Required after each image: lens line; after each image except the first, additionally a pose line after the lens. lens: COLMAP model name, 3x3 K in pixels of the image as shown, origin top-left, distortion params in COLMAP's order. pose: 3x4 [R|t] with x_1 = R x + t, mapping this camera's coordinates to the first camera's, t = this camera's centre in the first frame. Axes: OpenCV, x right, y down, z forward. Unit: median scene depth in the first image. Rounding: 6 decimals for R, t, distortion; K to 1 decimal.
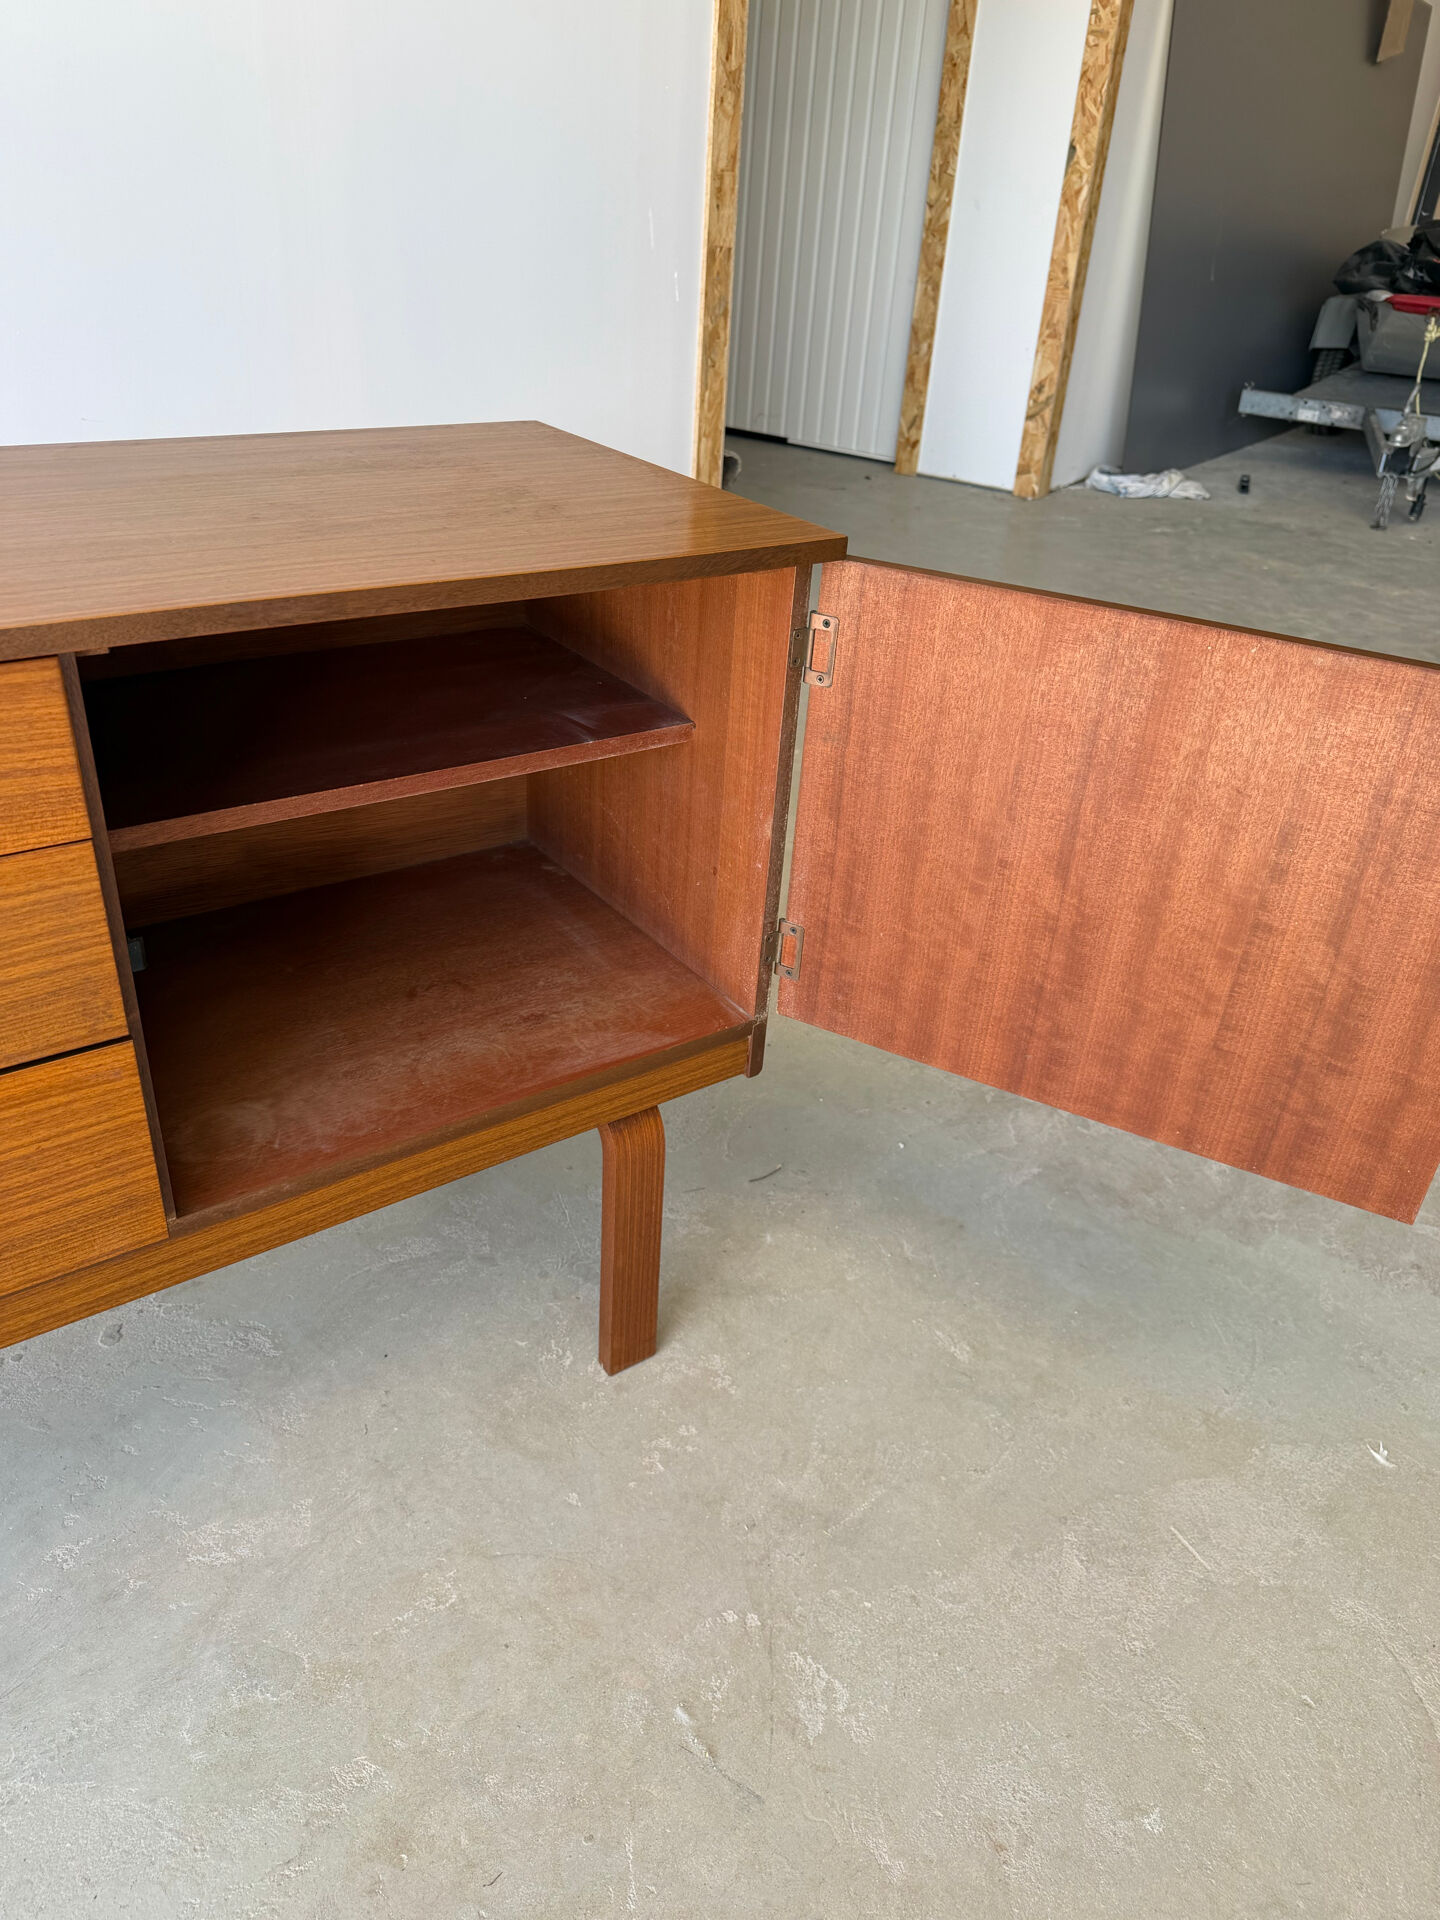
lens RADIAL K [[1357.6, 0, 695.4], [0, 1357.6, 964.3], [0, 0, 1]] dist [0.014591, -0.024055]
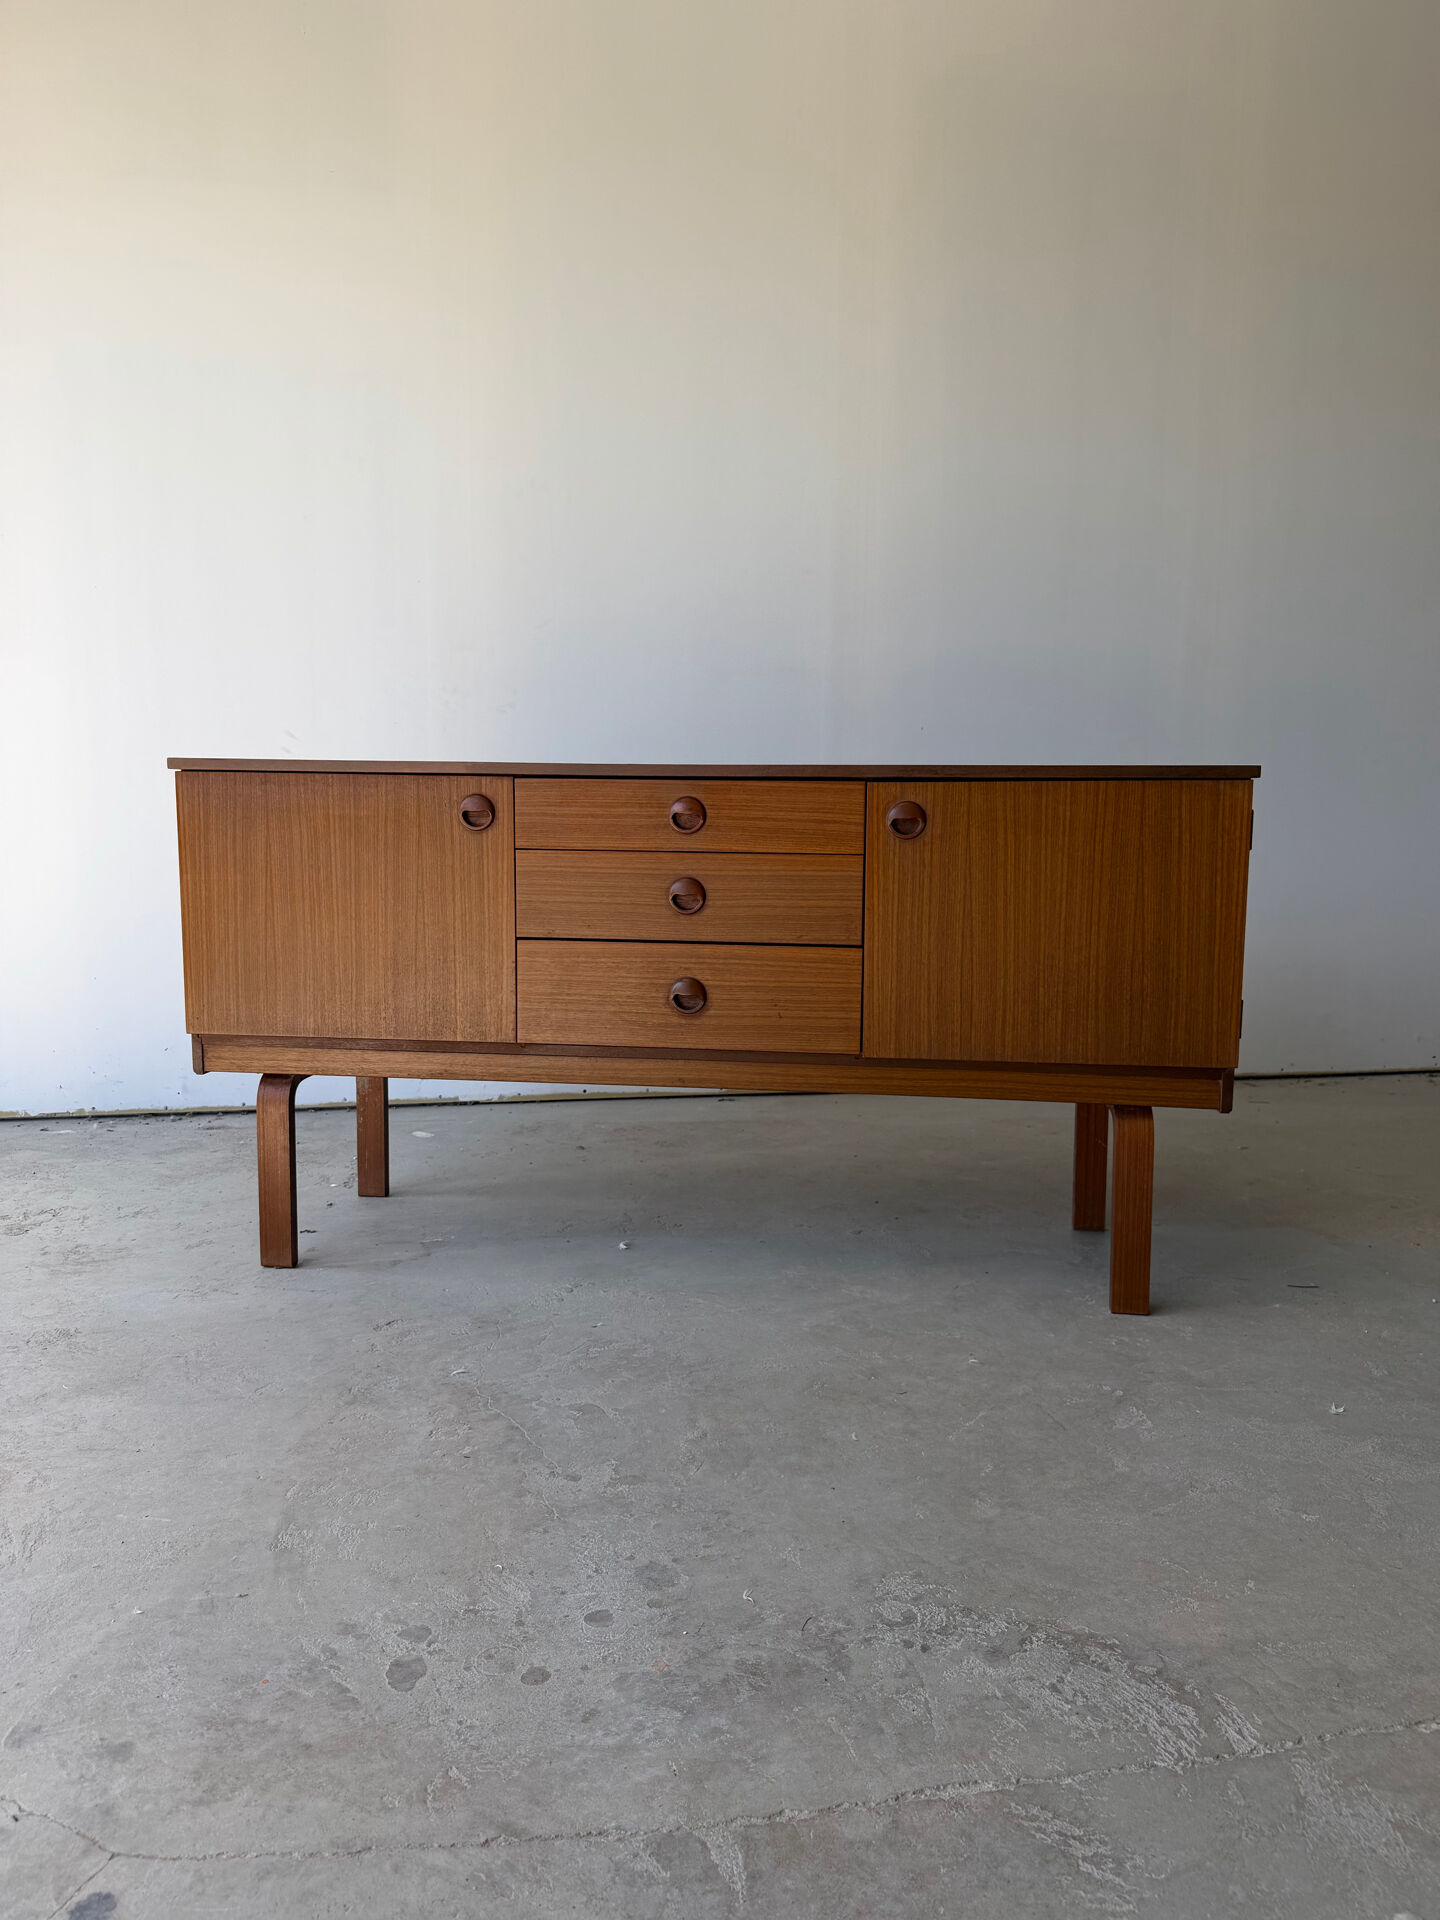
lens RADIAL K [[1357.6, 0, 711.6], [0, 1357.6, 935.4], [0, 0, 1]] dist [0.014591, -0.024055]
pose [[0.737043, 0.016954, -0.675634, 0.167589], [-0.314824, 0.893213, -0.321024, 0.148473], [0.598042, 0.449314, 0.663673, -0.125396]]
